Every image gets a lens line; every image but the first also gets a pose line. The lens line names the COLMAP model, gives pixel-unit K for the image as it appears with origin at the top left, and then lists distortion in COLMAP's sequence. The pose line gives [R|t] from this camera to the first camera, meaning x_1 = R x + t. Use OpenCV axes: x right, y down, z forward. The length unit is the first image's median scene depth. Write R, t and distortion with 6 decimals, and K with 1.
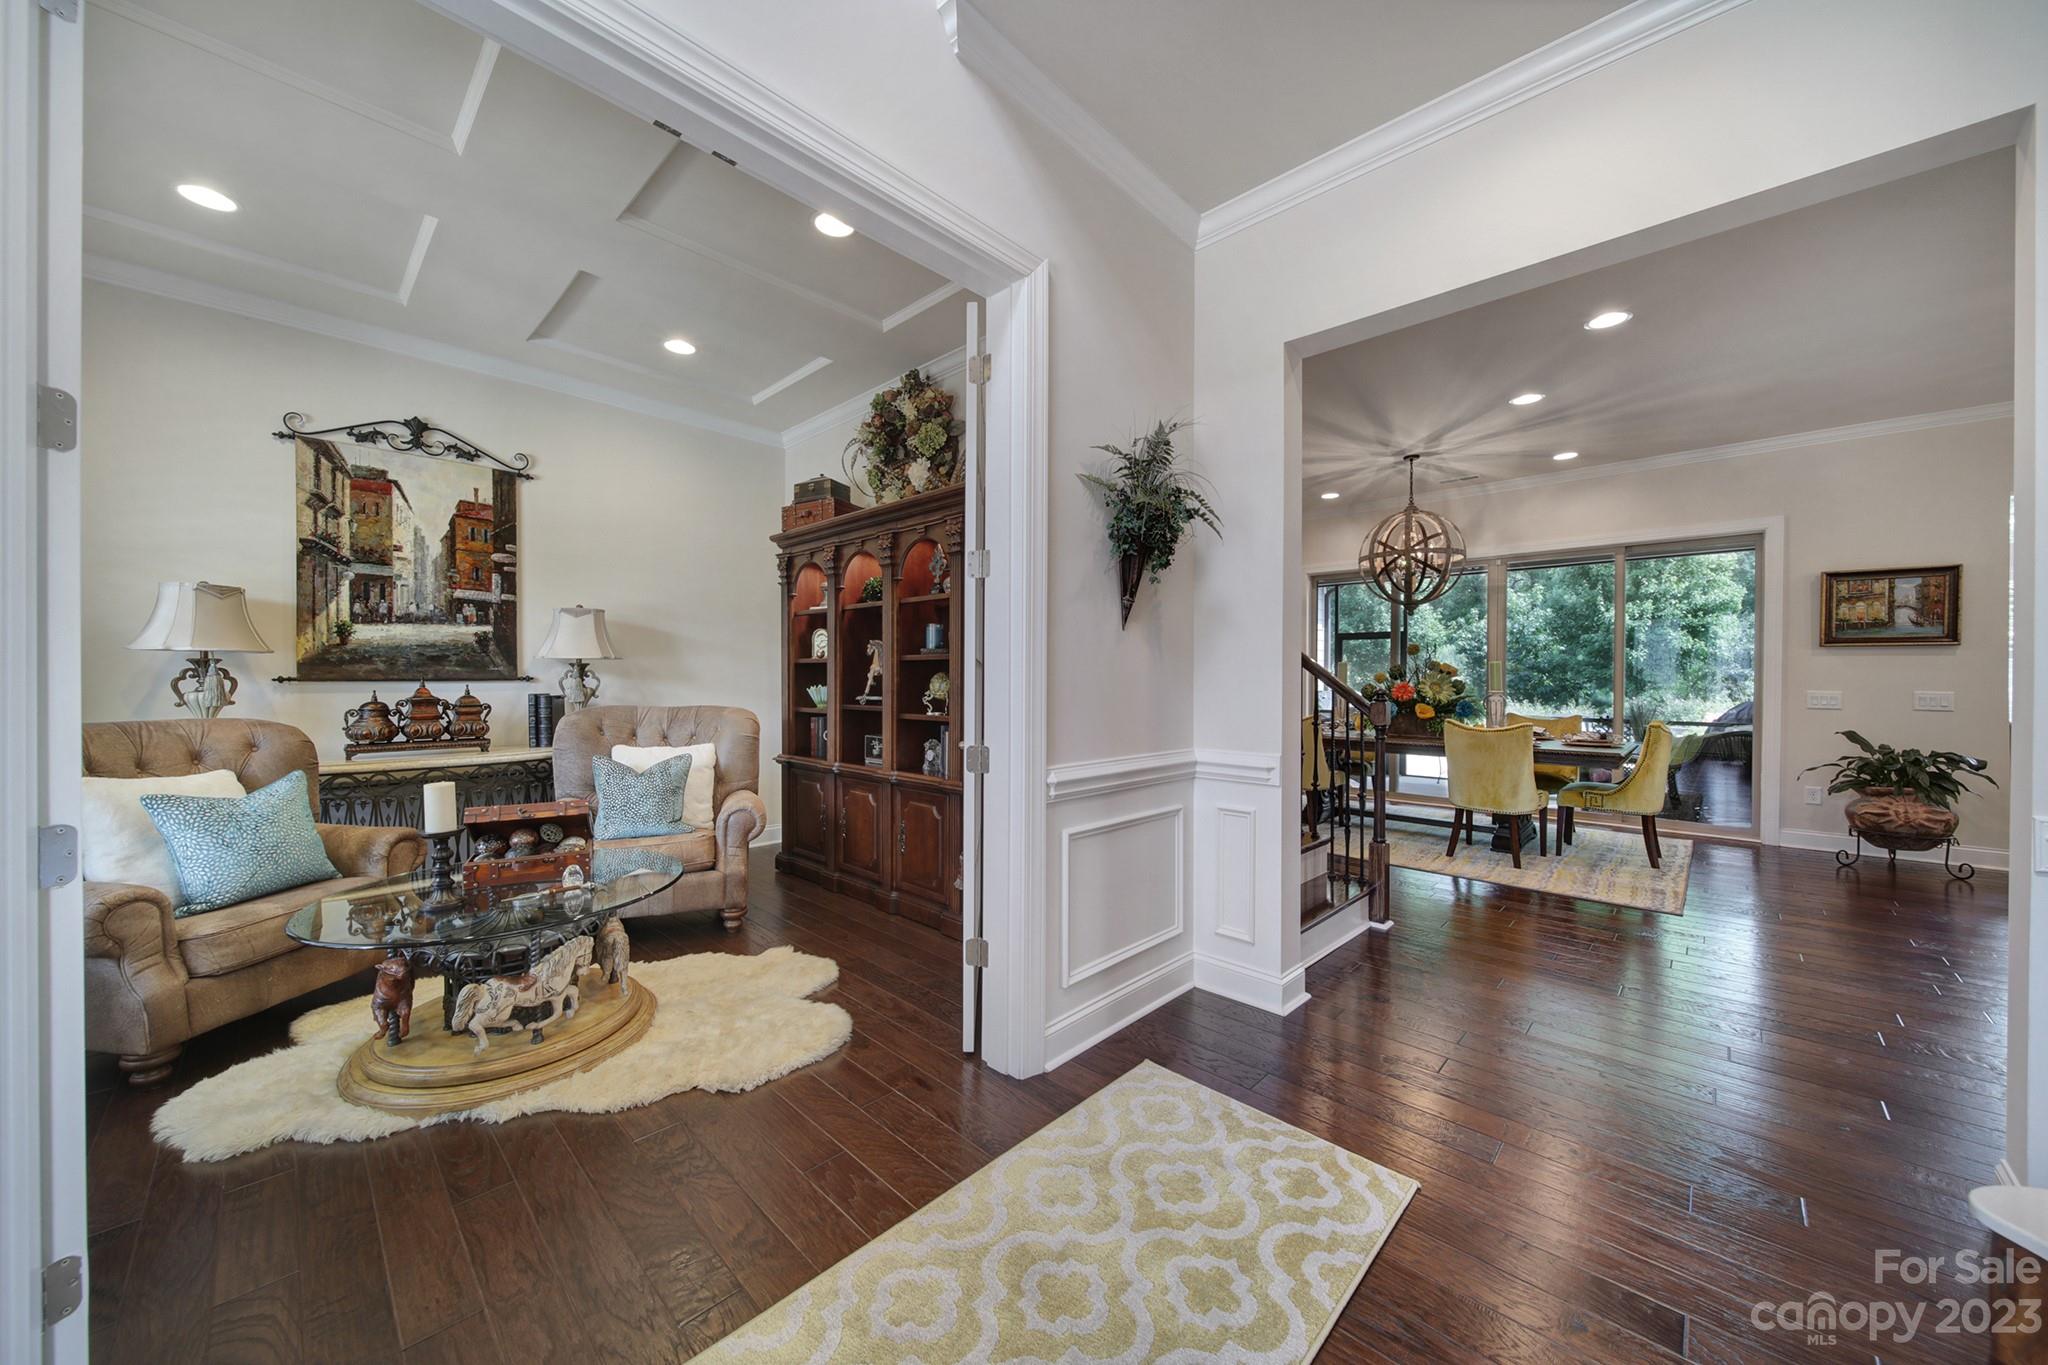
lens RADIAL K [[711.7, 0, 1026.2], [0, 711.7, 675.9], [0, 0, 1]] dist [-0.001234, -0.000150]
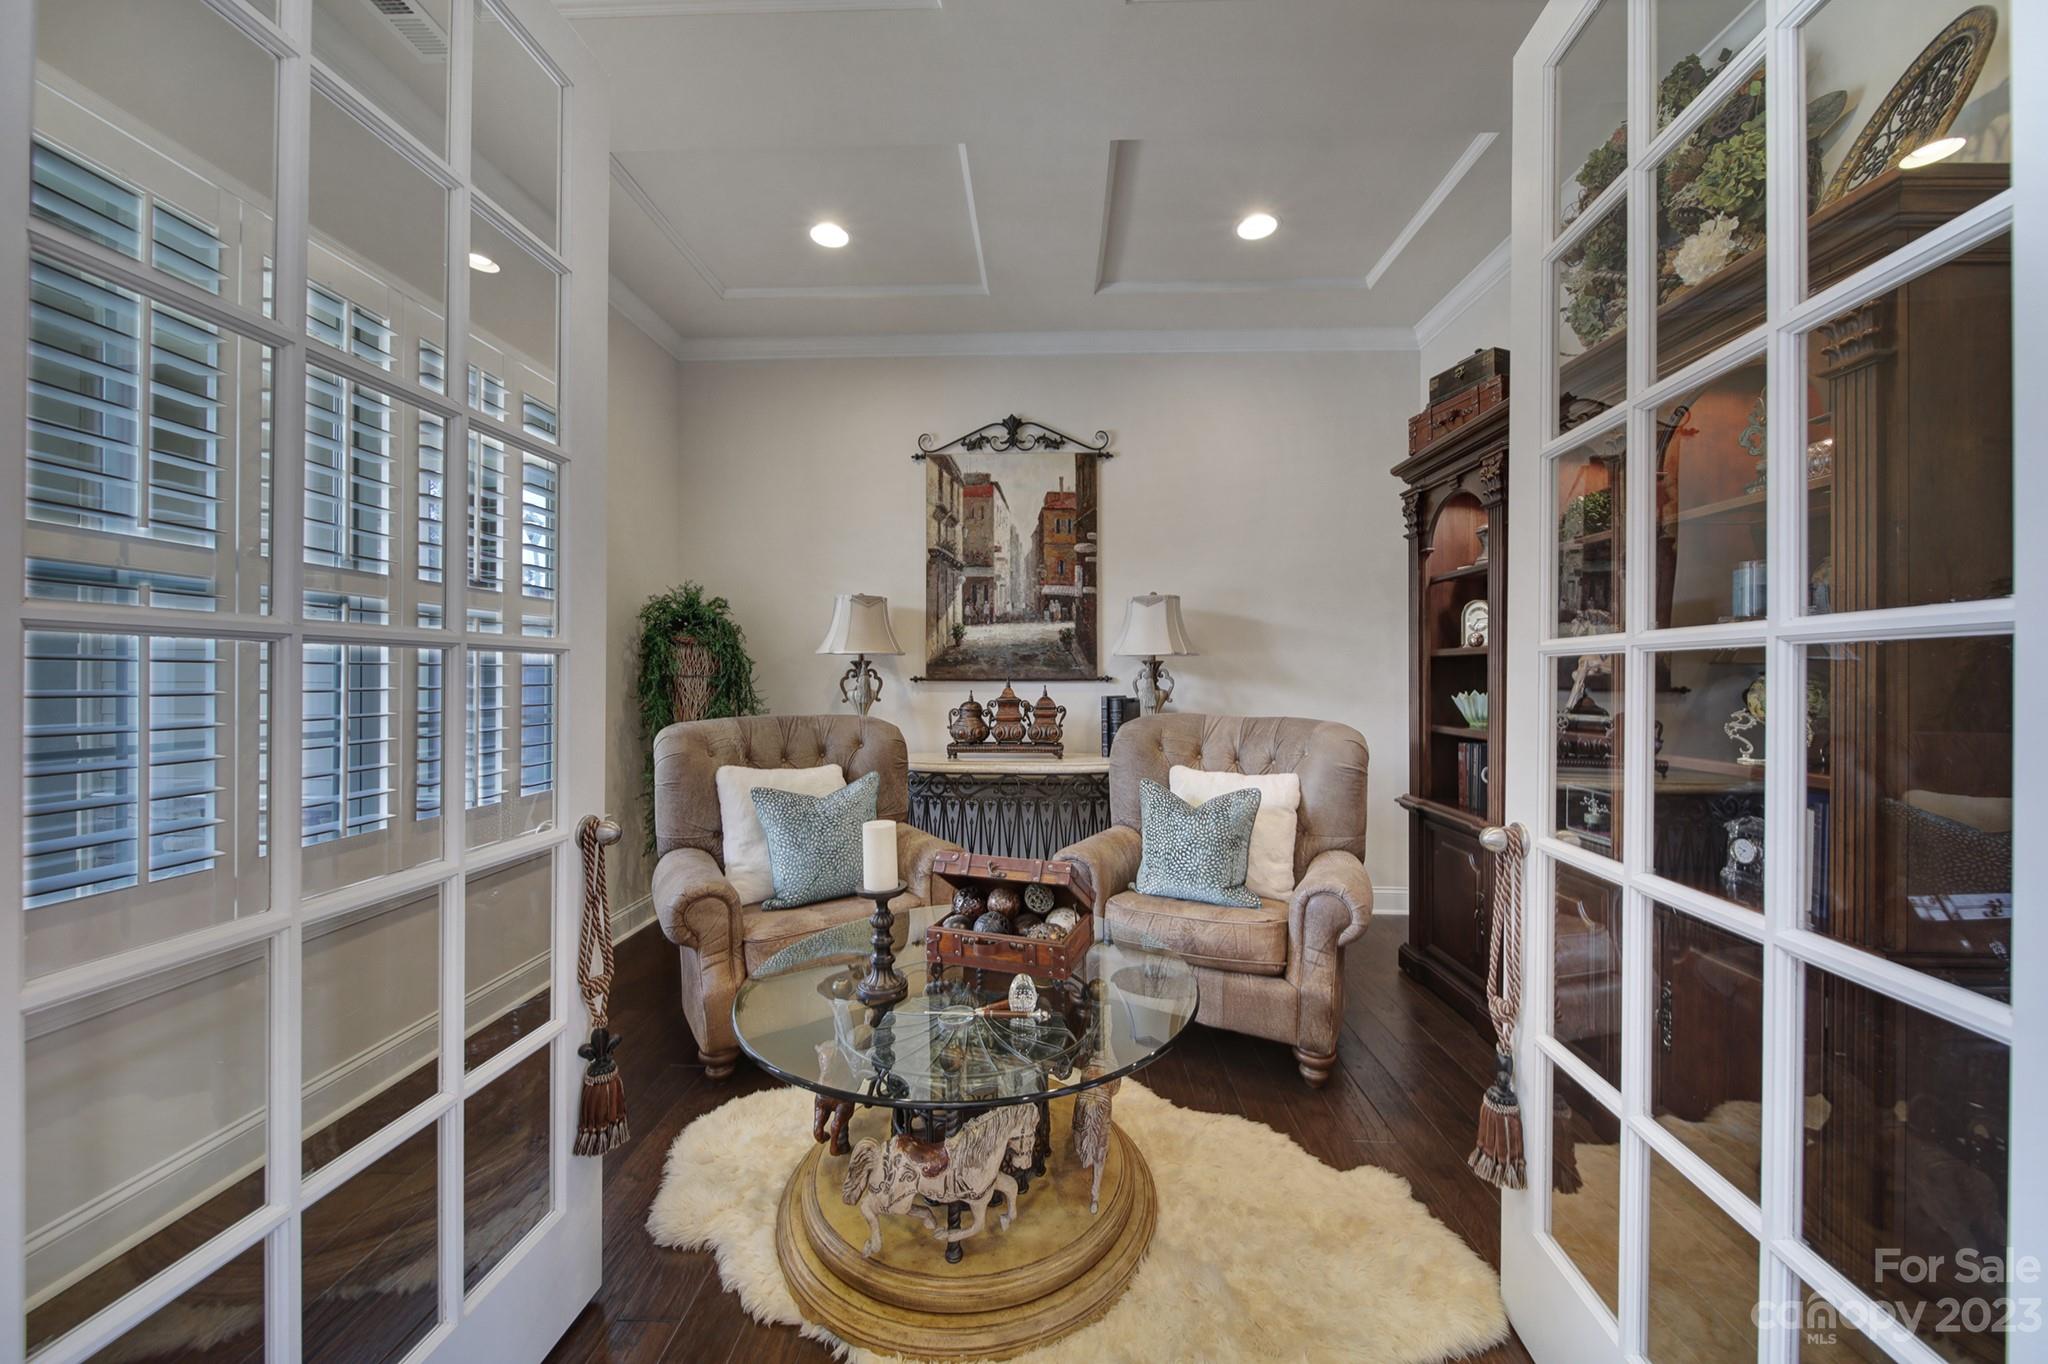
lens RADIAL K [[711.7, 0, 1026.2], [0, 711.7, 675.4], [0, 0, 1]] dist [-0.001234, -0.000150]
pose [[0.656518, 0.000485, -0.754310, -0.098613], [0.000501, 0.999999, 0.001079, -0.001725], [0.754310, -0.001086, 0.656517, 0.371538]]
